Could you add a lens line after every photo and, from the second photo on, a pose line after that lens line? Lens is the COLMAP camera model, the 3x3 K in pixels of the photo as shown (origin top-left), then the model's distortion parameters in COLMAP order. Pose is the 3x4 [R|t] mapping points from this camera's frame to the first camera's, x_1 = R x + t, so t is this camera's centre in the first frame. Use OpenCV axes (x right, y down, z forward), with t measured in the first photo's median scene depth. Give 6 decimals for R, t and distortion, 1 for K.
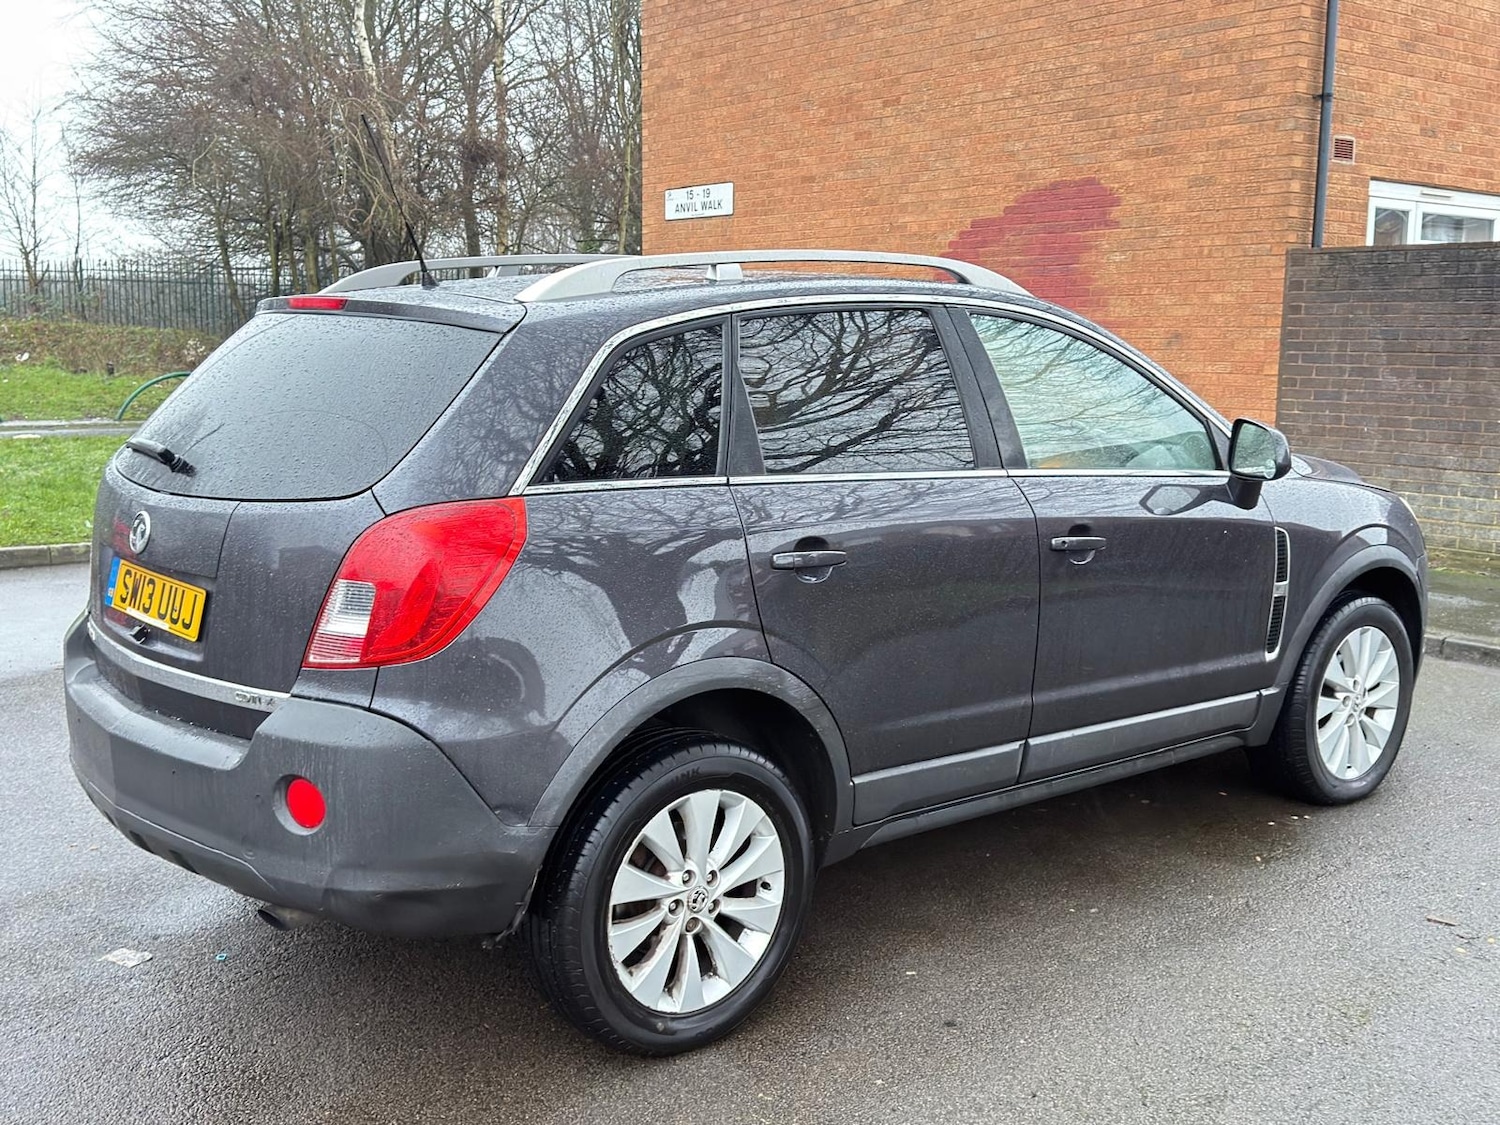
lens RADIAL K [[1636.3, 0, 743.8], [0, 1636.3, 554.4], [0, 0, 1]] dist [0.185762, -0.413111]
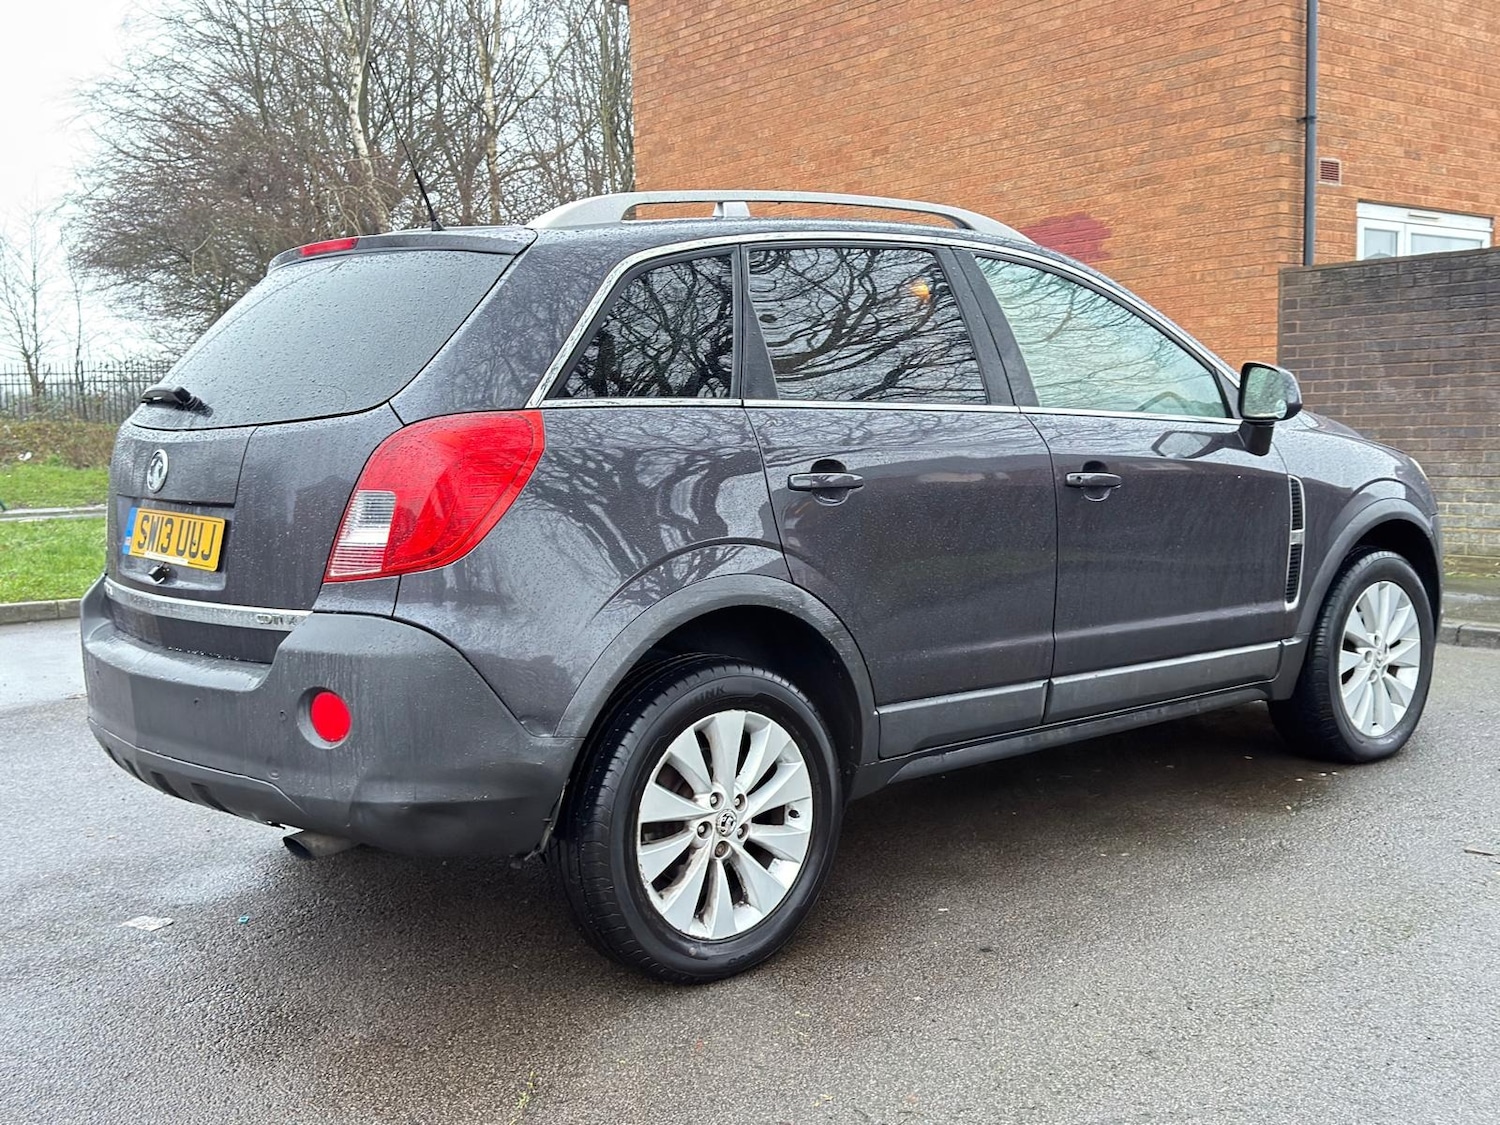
lens RADIAL K [[1634.5, 0, 739.5], [0, 1634.5, 561.9], [0, 0, 1]] dist [0.194172, -0.436616]
pose [[0.999444, -0.033311, -0.001329, -0.011193], [0.033173, 0.997677, -0.059502, 0.093163], [0.003308, 0.059425, 0.998227, 0.005616]]
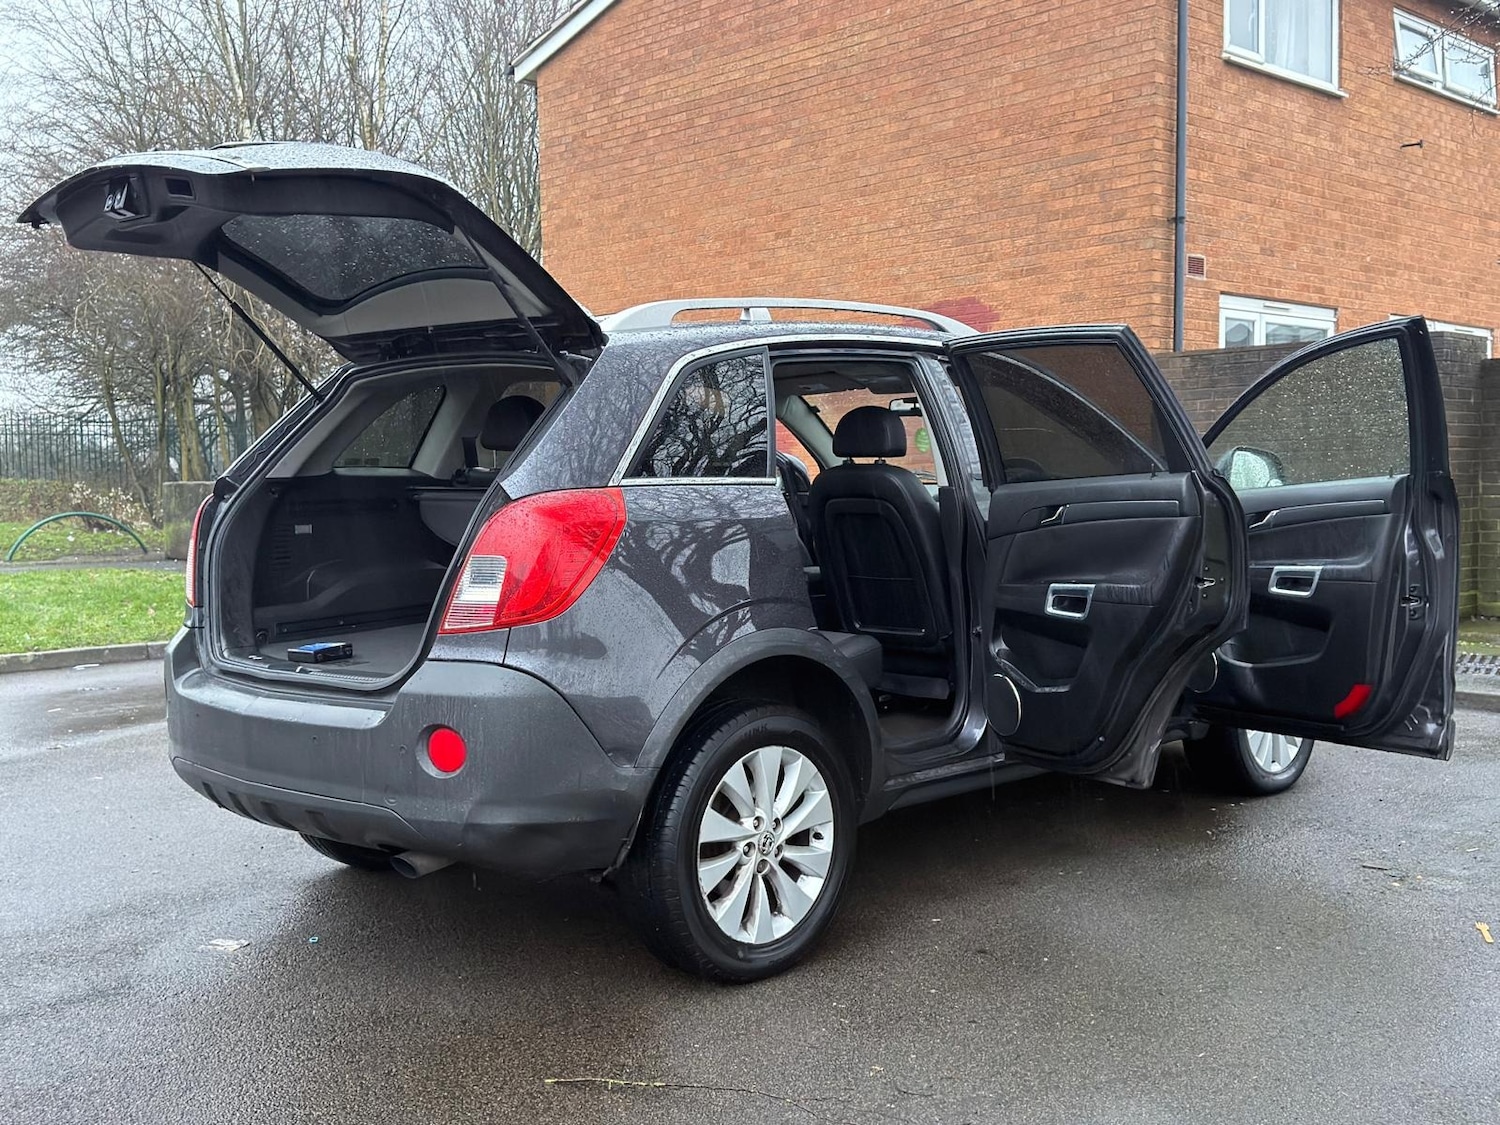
lens RADIAL K [[1634.5, 0, 739.5], [0, 1634.5, 561.9], [0, 0, 1]] dist [0.194172, -0.436616]
pose [[0.995094, -0.027664, 0.094992, -0.124530], [0.036305, 0.995237, -0.090475, 0.097711], [-0.092036, 0.093480, 0.991358, -0.125170]]
